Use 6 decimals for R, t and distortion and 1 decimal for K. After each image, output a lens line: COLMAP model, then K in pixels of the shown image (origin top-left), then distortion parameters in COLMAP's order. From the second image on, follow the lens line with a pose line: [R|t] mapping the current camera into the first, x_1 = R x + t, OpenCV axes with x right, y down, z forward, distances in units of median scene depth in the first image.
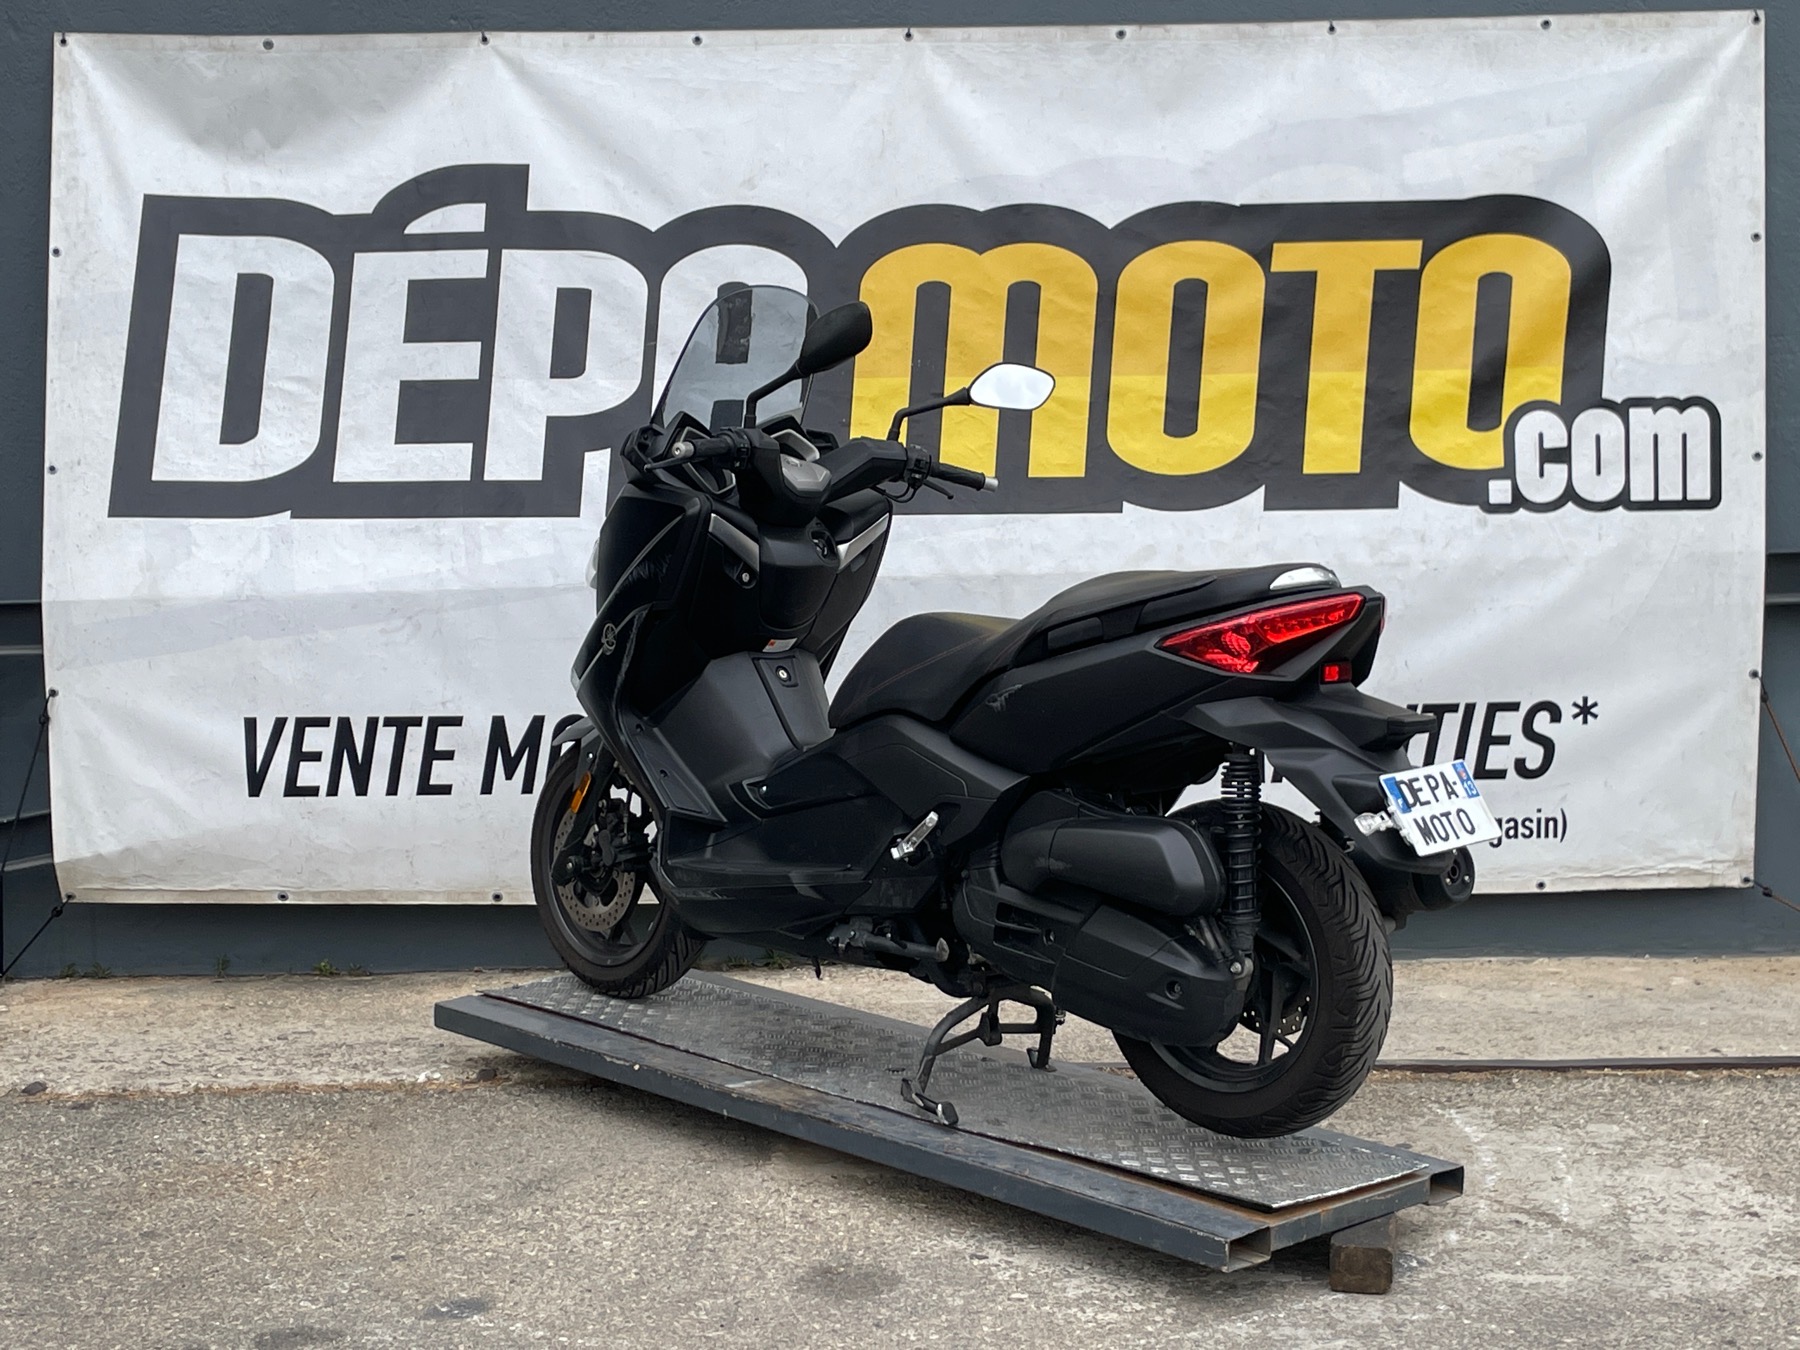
lens RADIAL K [[2705.1, 0, 902.4], [0, 2705.1, 665.4], [0, 0, 1]] dist [0.031629, 0.000000]
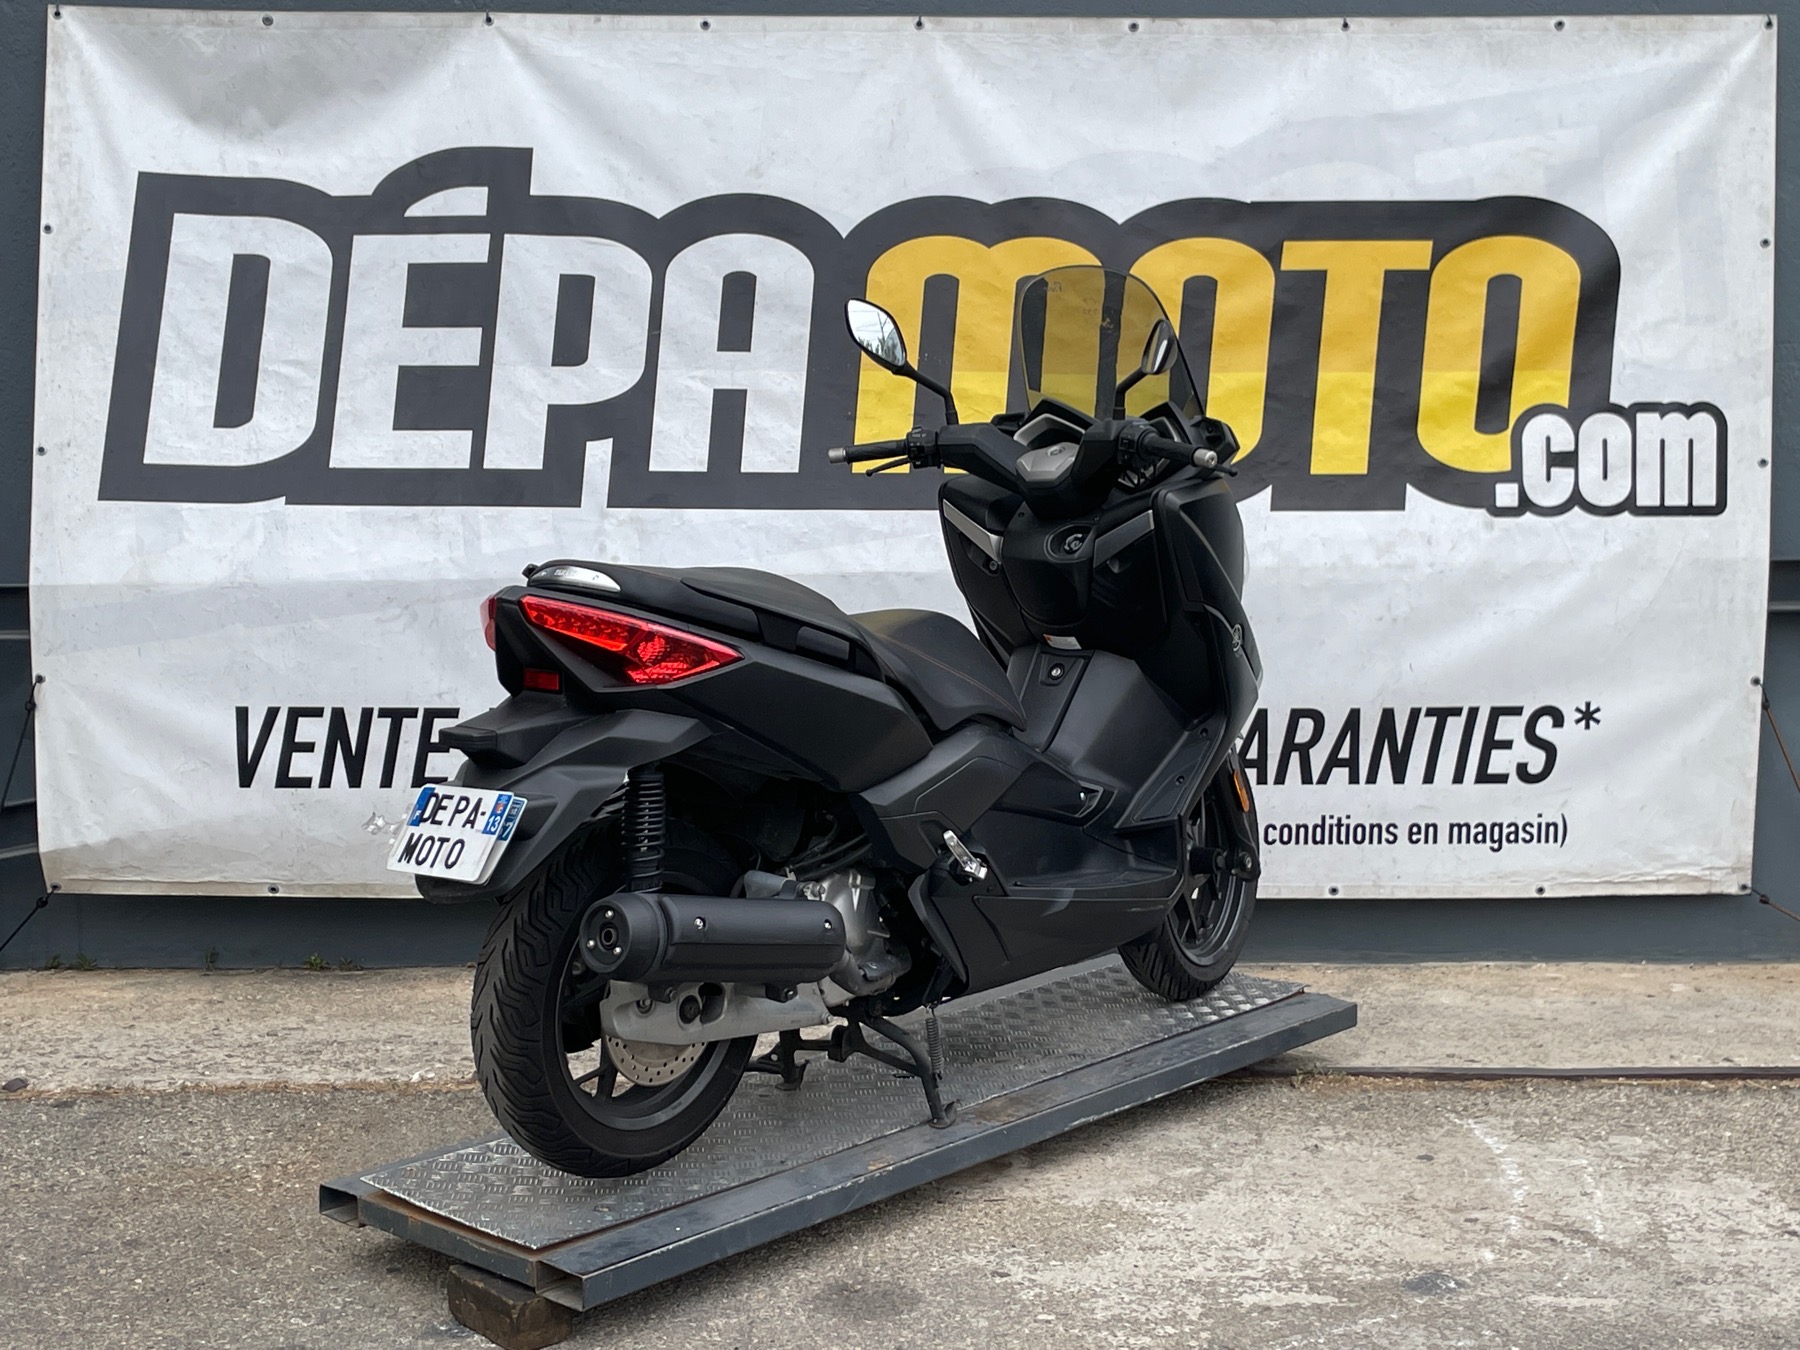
lens RADIAL K [[2439.6, 0, 885.4], [0, 2439.6, 693.2], [0, 0, 1]] dist [0.025298, 0.000000]
pose [[0.999641, 0.012093, 0.023929, -0.028628], [-0.012260, 0.999901, 0.006853, 0.005419], [-0.023844, -0.007144, 0.999690, 0.108445]]
